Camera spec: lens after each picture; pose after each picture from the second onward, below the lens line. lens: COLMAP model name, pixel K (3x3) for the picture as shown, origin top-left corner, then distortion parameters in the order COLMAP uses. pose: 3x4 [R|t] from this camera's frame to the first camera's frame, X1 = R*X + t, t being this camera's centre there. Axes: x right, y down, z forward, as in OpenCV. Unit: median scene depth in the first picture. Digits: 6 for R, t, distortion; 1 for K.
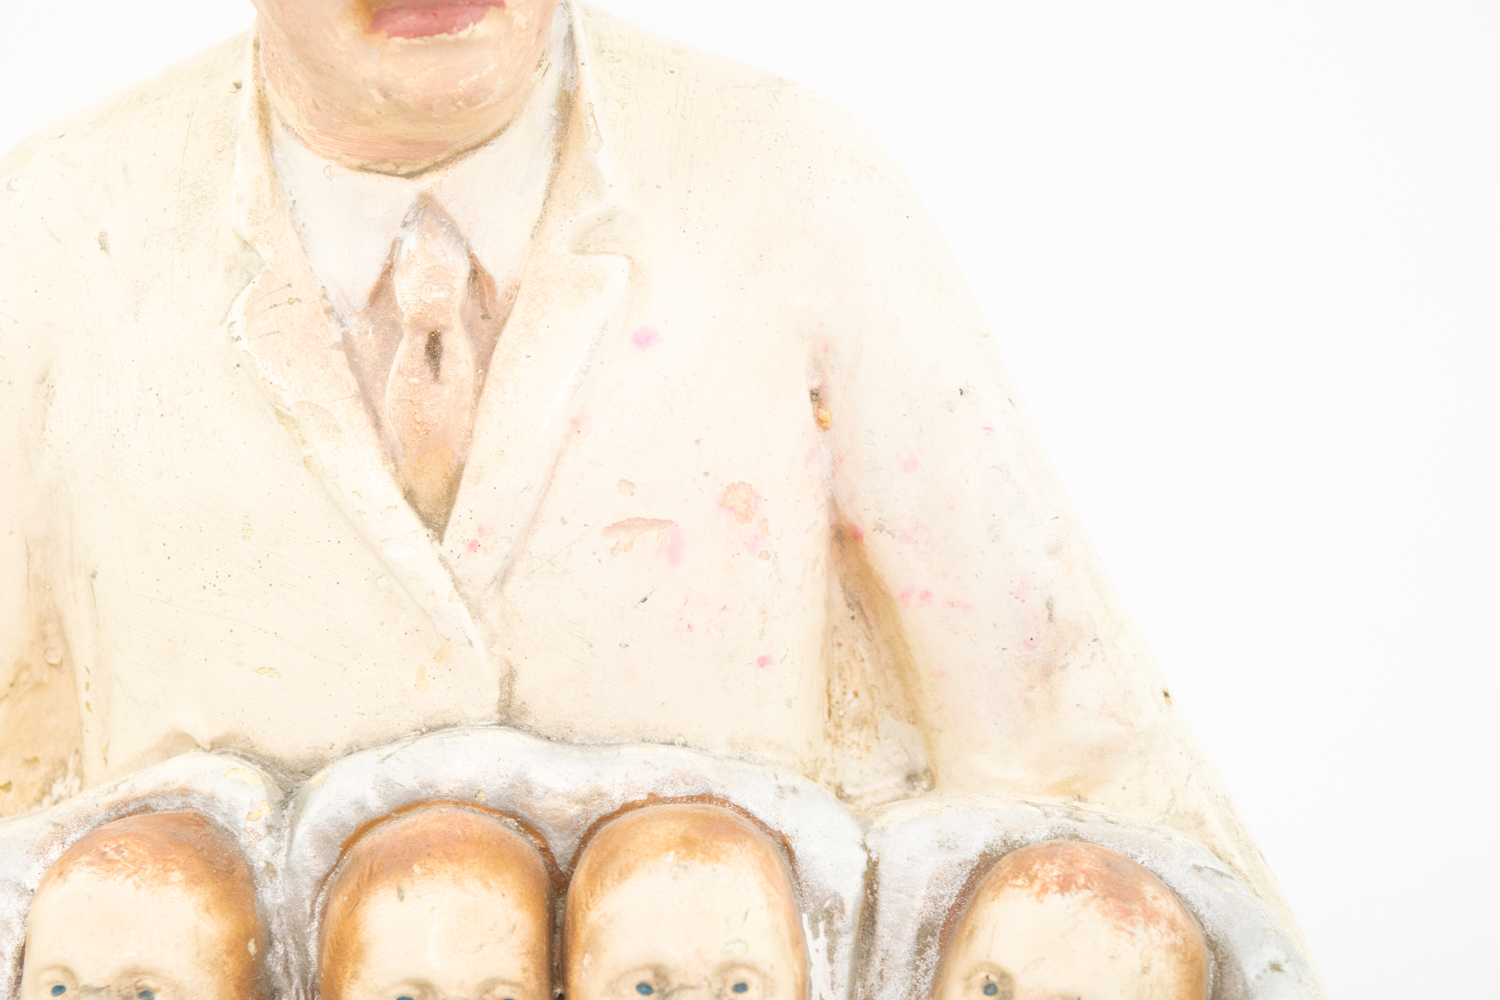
lens RADIAL K [[3364.6, 0, 748.8], [0, 3364.6, 502.5], [0, 0, 1]] dist [0.068495, 0.000000]
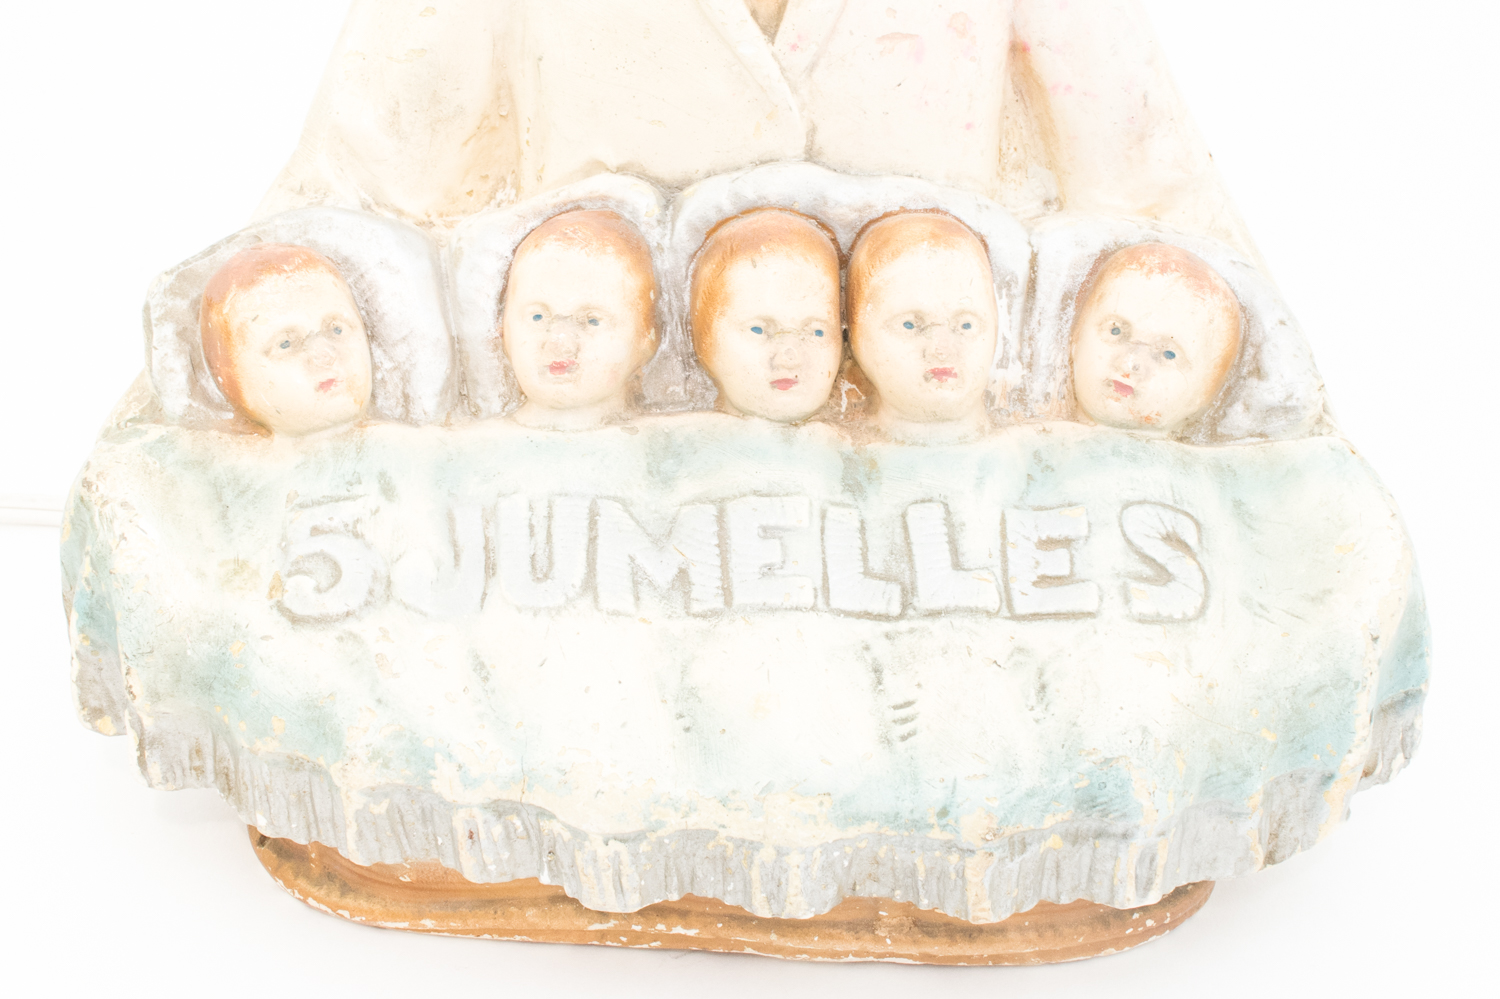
lens RADIAL K [[2443.1, 0, 782.3], [0, 2443.1, 387.6], [0, 0, 1]] dist [-0.094663, 0.000000]
pose [[0.997921, 0.022664, 0.060332, -0.151506], [-0.031188, 0.989037, 0.144337, 0.005931], [-0.056400, -0.145919, 0.987688, -0.151559]]
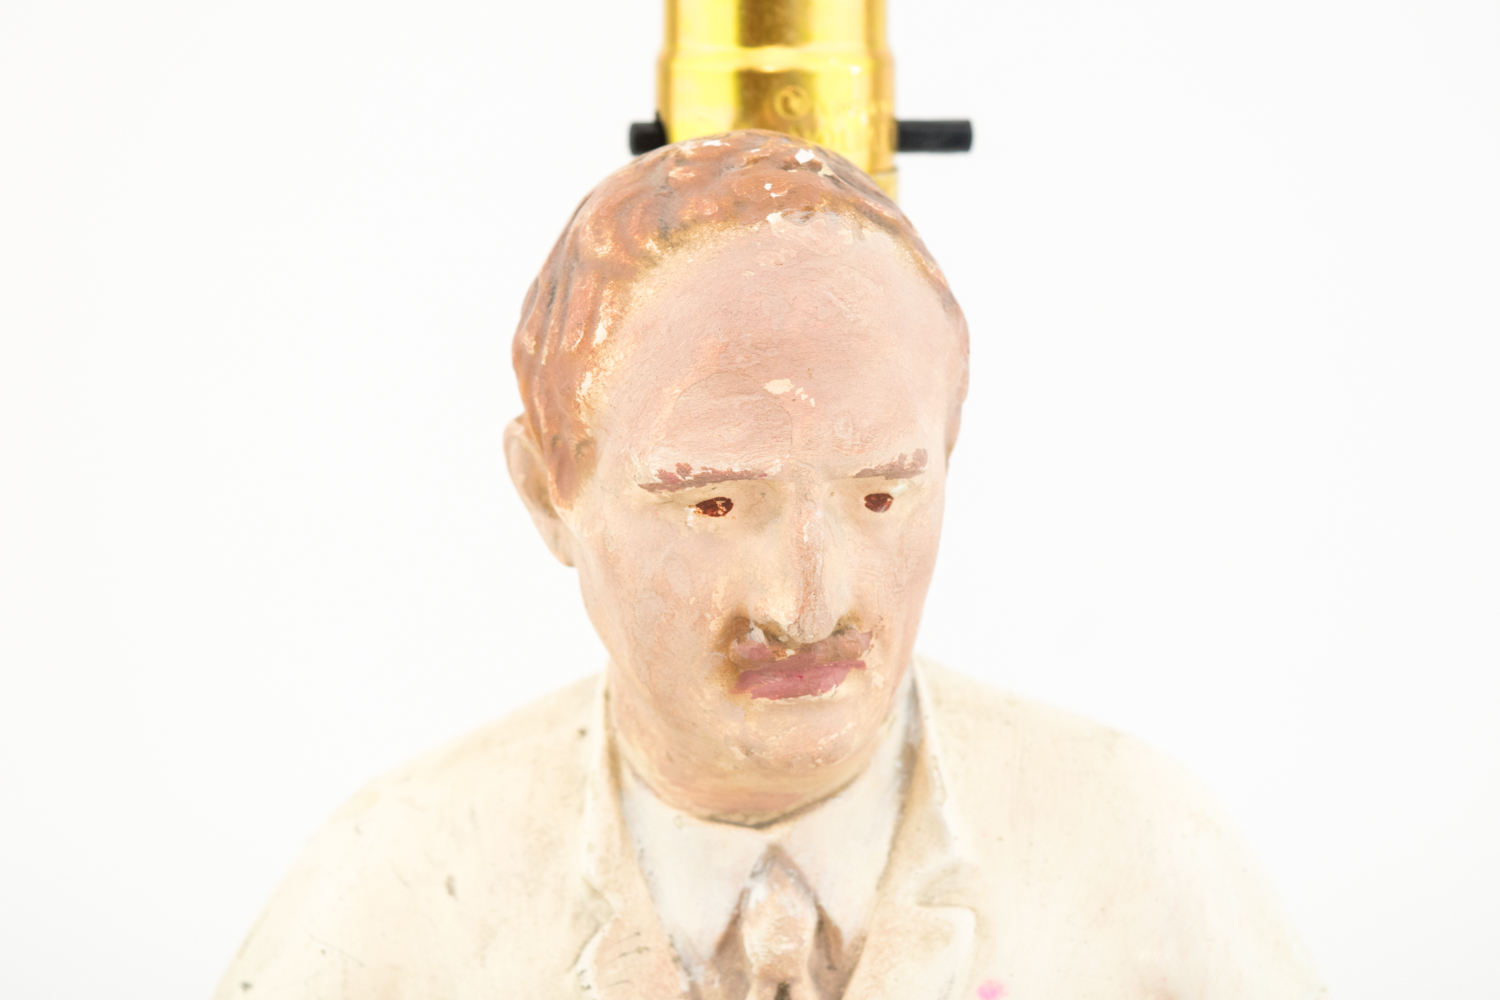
lens RADIAL K [[3364.6, 0, 758.7], [0, 3364.6, 499.4], [0, 0, 1]] dist [0.068495, 0.000000]
pose [[0.999590, 0.008866, -0.027237, -0.074084], [-0.013097, 0.987139, -0.159328, -0.032703], [0.025474, 0.159620, 0.986850, -0.018840]]
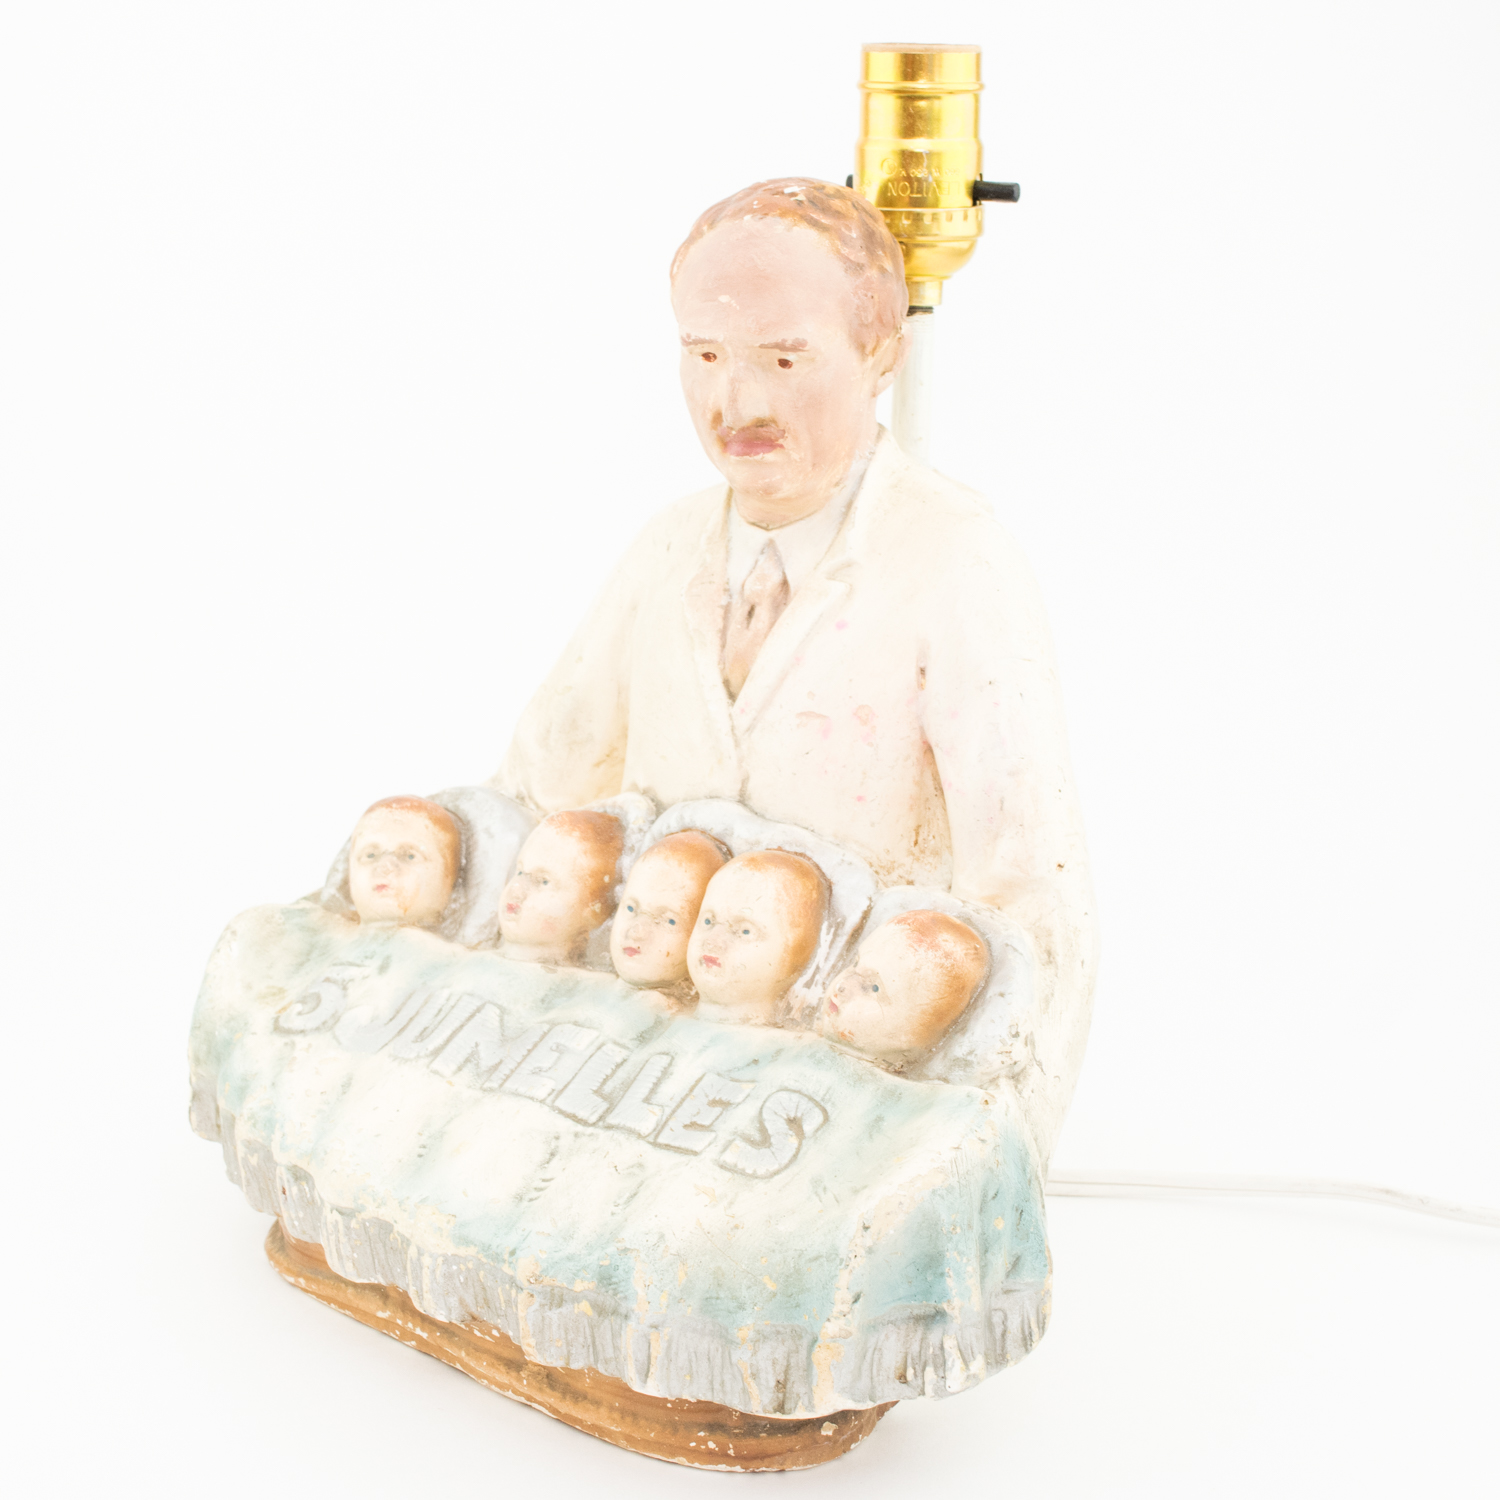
lens RADIAL K [[2893.4, 0, 750.5], [0, 2893.4, 748.9], [0, 0, 1]] dist [-0.074945, 0.000000]
pose [[0.777150, 0.174841, -0.604540, 0.963381], [-0.227307, 0.973766, -0.010583, 0.051794], [0.586829, 0.145641, 0.796505, -0.368318]]
